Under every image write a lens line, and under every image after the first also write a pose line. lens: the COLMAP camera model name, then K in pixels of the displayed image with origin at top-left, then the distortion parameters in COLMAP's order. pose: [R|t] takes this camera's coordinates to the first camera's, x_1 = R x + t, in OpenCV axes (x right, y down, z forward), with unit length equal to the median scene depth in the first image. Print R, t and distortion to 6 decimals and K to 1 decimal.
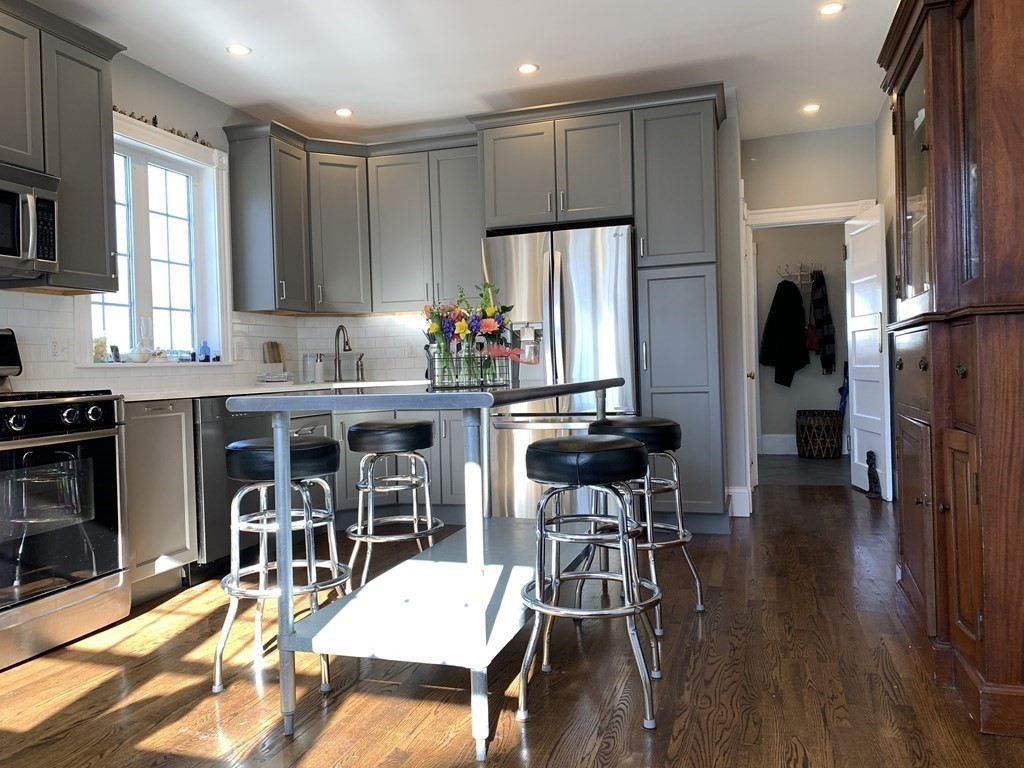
lens RADIAL K [[781.2, 0, 512.6], [0, 781.2, 371.1], [0, 0, 1]] dist [0.007009, 0.006048]
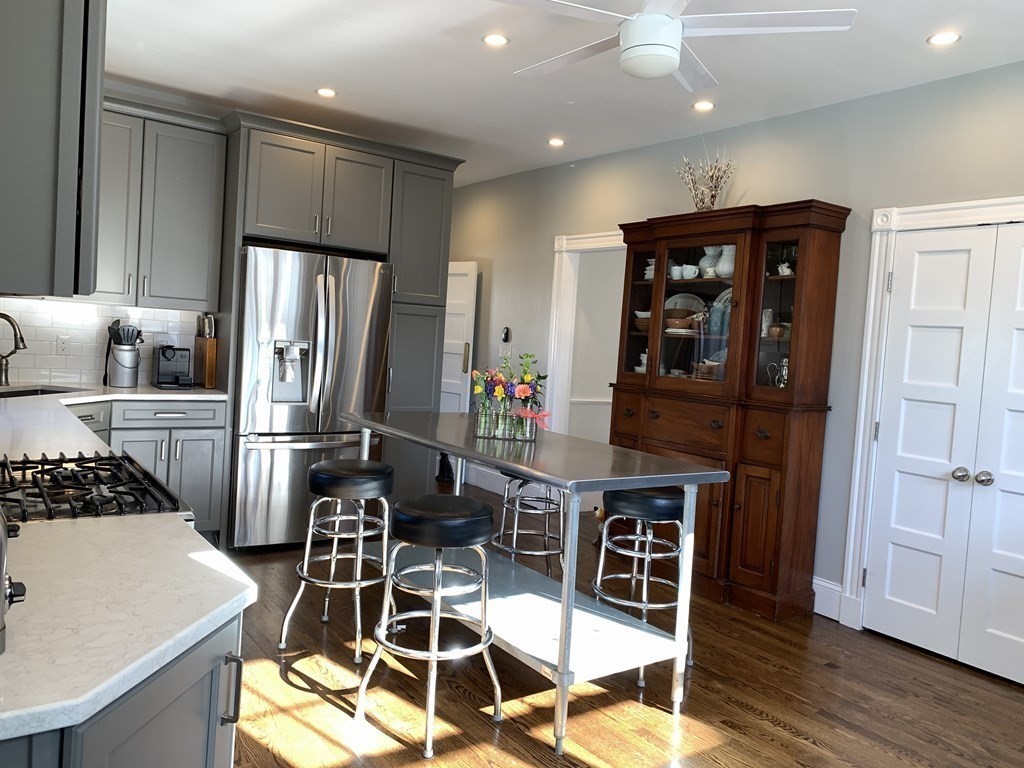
lens RADIAL K [[781.2, 0, 512.6], [0, 781.2, 371.1], [0, 0, 1]] dist [0.007009, 0.006048]
pose [[0.602072, 0.034330, 0.797703, -0.624526], [-0.082269, 0.996425, 0.019211, -0.067725], [-0.794192, -0.077192, 0.602744, 0.173750]]
